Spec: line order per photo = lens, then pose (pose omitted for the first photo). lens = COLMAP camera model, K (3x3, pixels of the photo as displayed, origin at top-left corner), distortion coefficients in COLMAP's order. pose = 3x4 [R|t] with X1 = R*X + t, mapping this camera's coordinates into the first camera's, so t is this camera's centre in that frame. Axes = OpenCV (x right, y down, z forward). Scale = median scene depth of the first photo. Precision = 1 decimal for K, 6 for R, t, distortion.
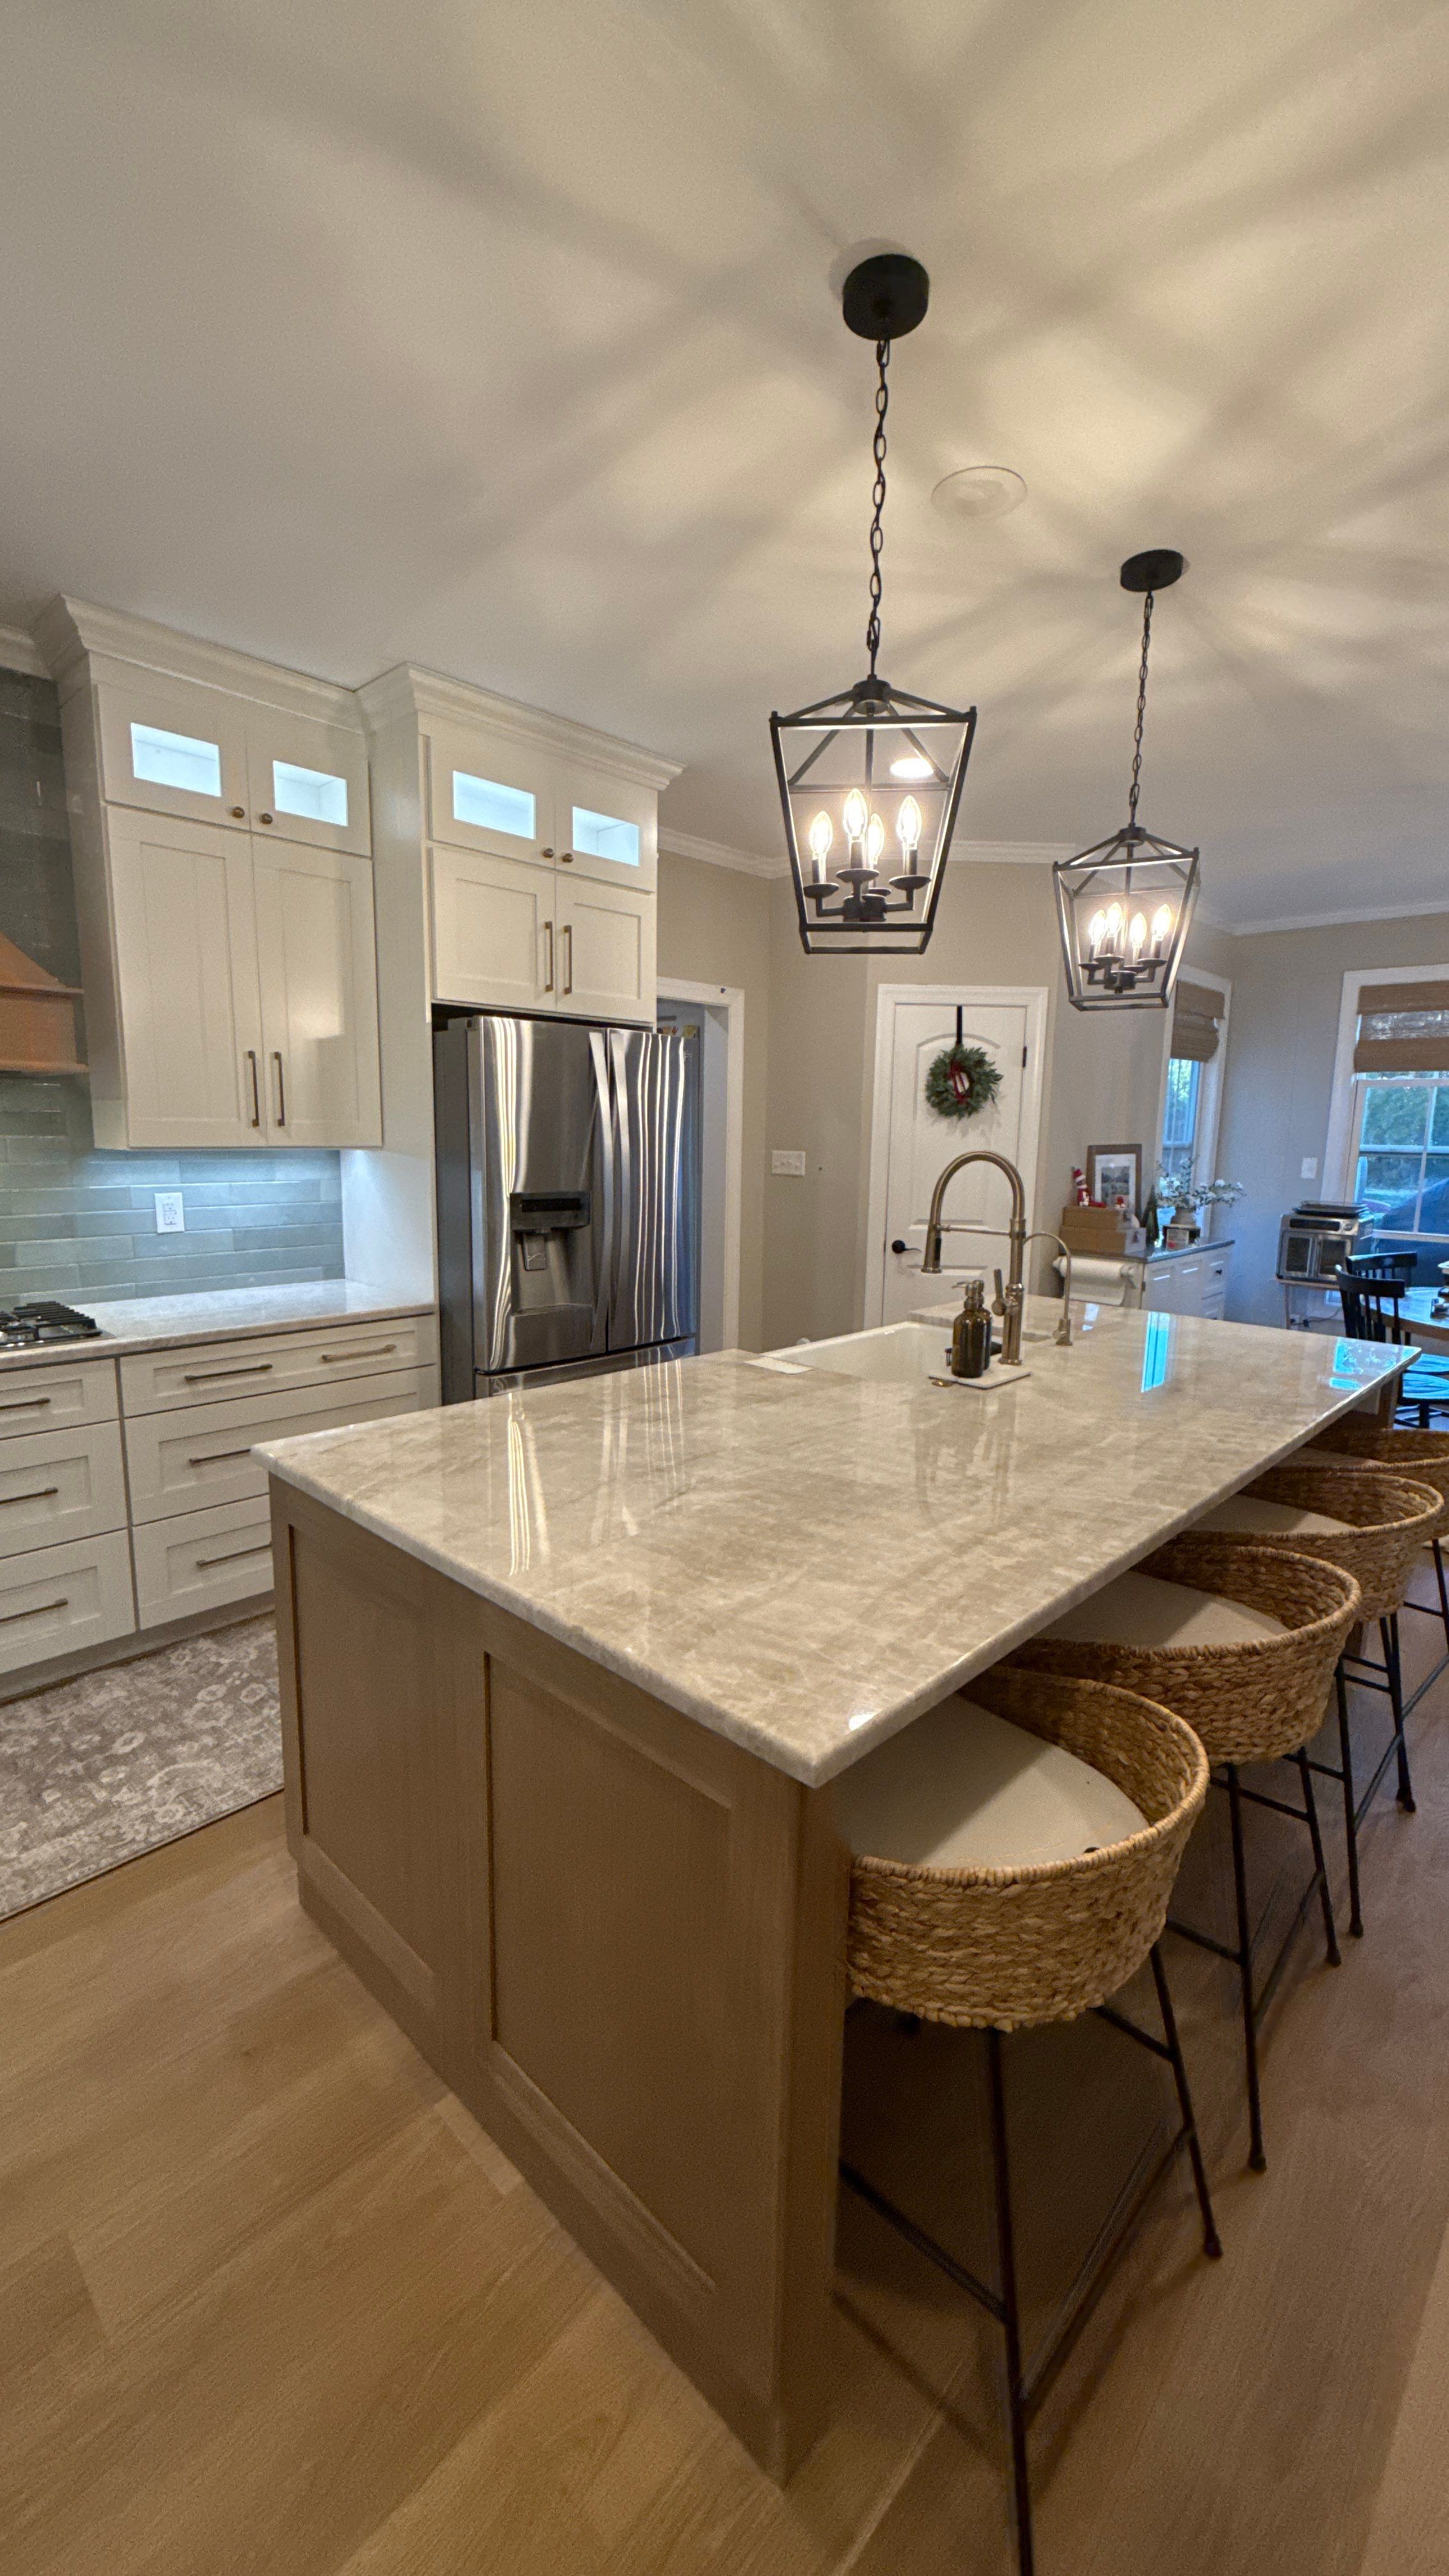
lens RADIAL K [[1023.3, 0, 725.9], [0, 1023.3, 1288.2], [0, 0, 1]] dist [-0.000631, 0.000582]
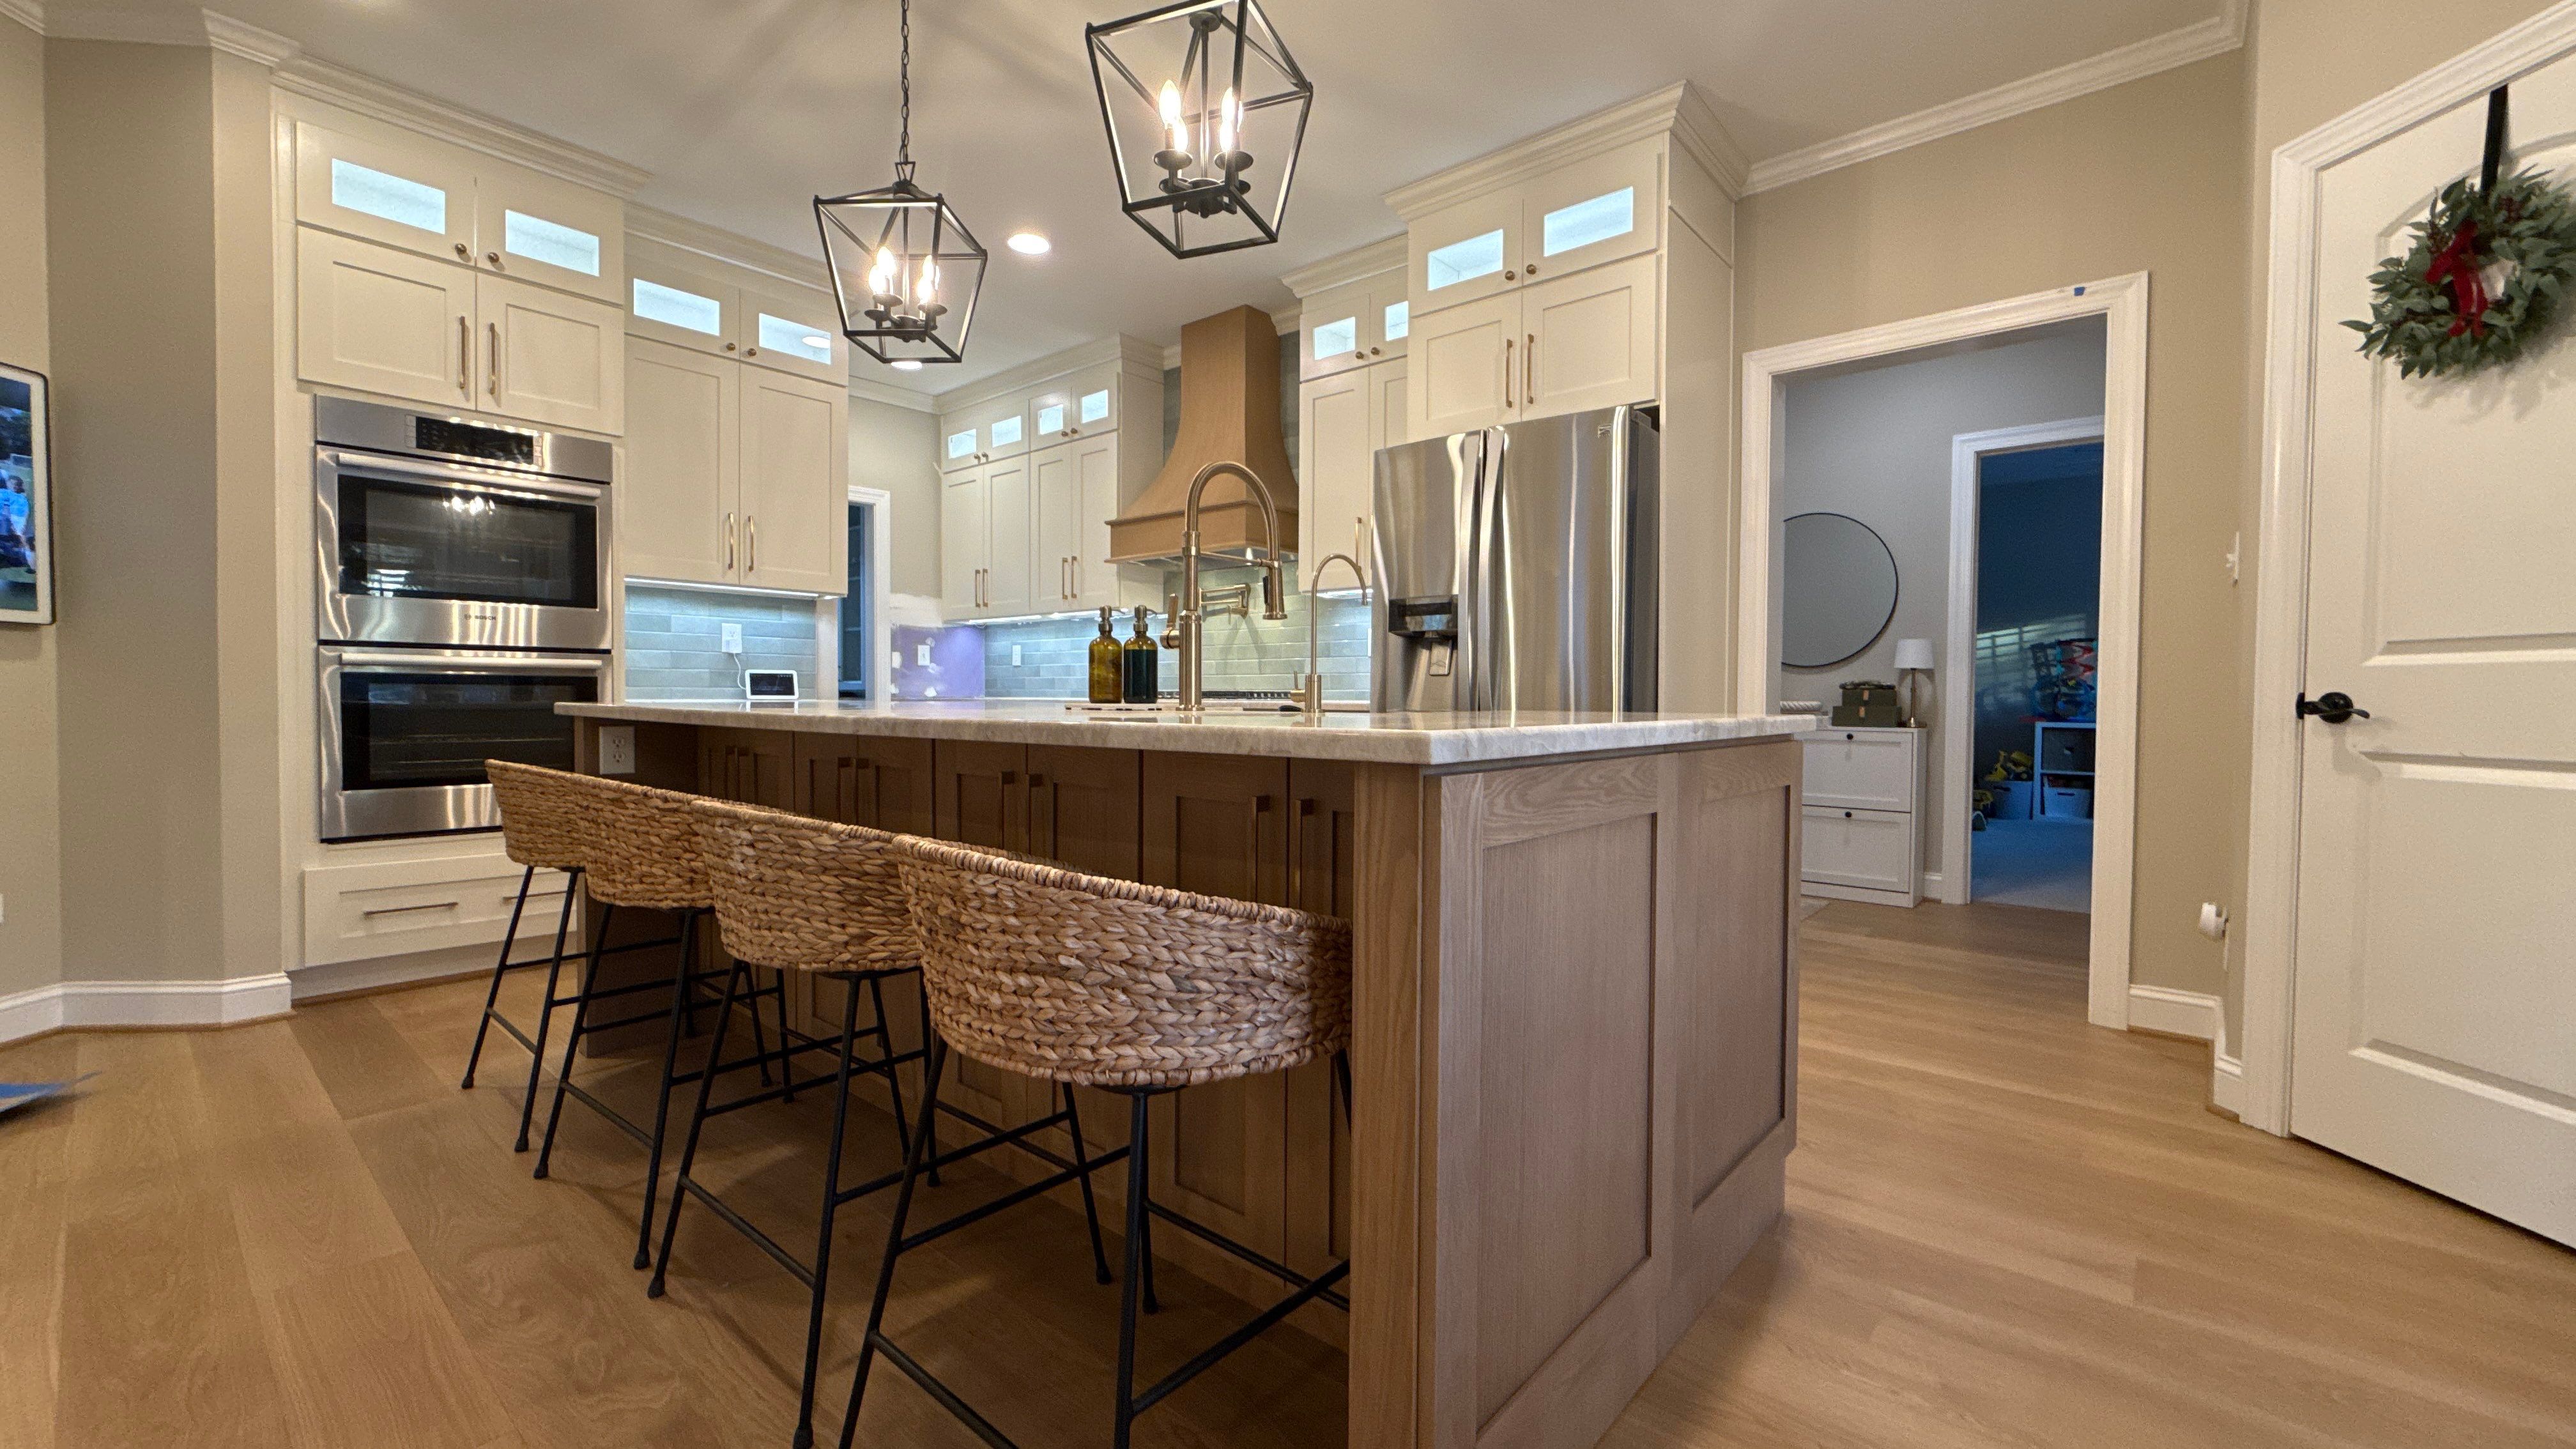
lens RADIAL K [[1023.3, 0, 1290.7], [0, 1023.3, 720.9], [0, 0, 1]] dist [-0.000631, 0.000582]
pose [[0.055069, 0.008379, -0.998447, 0.916098], [-0.161320, 0.986902, -0.000615, 0.057008], [0.985364, 0.161104, 0.055700, 0.865247]]
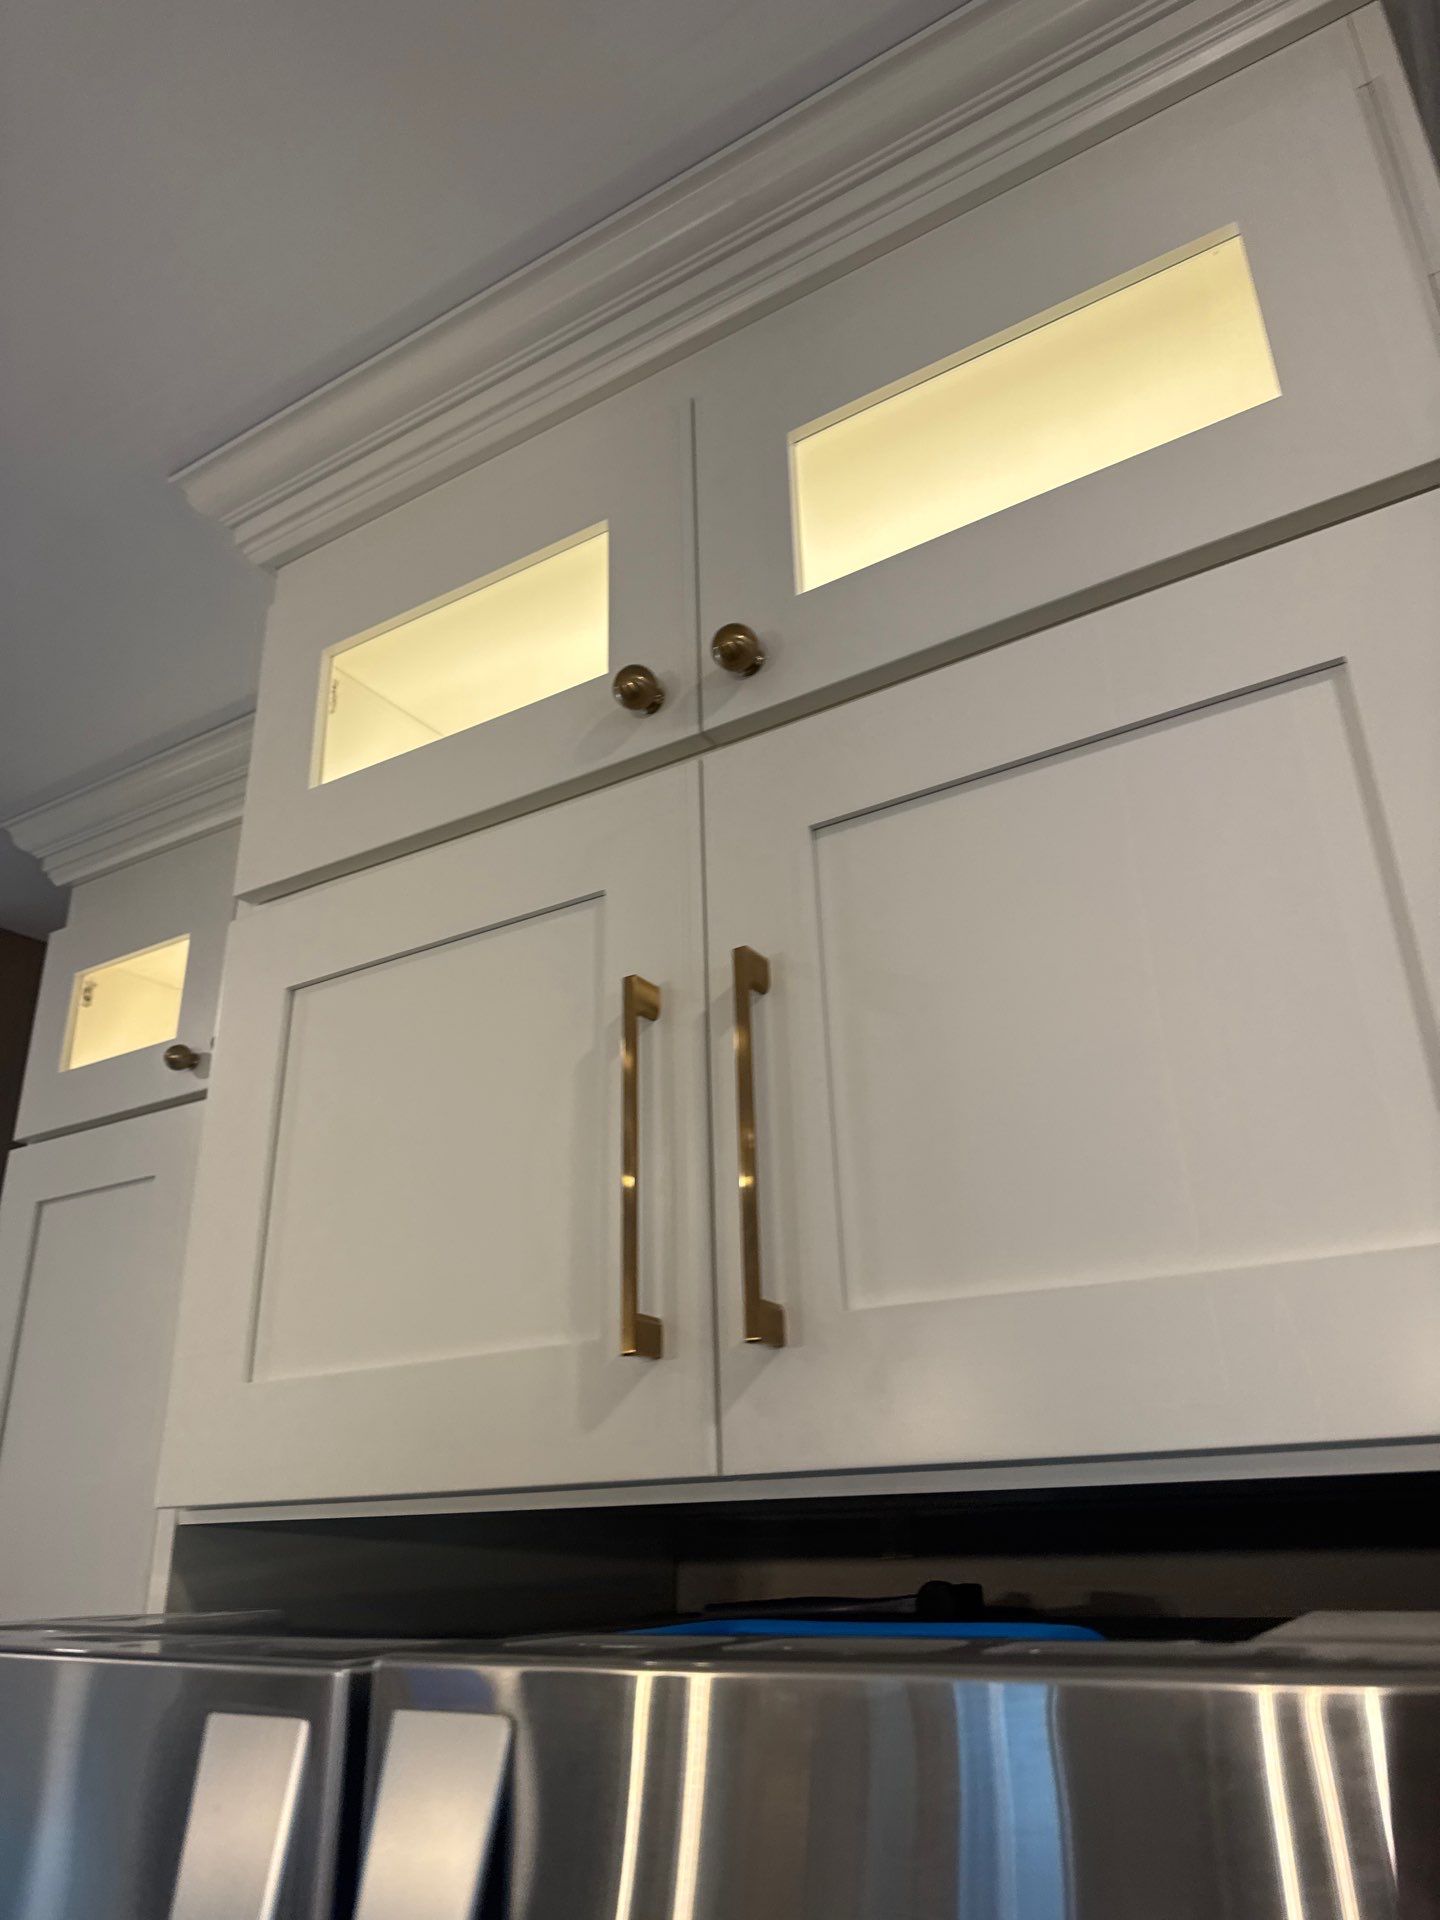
lens RADIAL K [[1377.3, 0, 704.3], [0, 1377.3, 967.4], [0, 0, 1]] dist [0.038845, -0.000107]
pose [[0.192306, -0.396084, -0.897851, 0.061726], [-0.131982, 0.896176, -0.423614, -0.280432], [0.972419, 0.199964, 0.120064, 1.074654]]
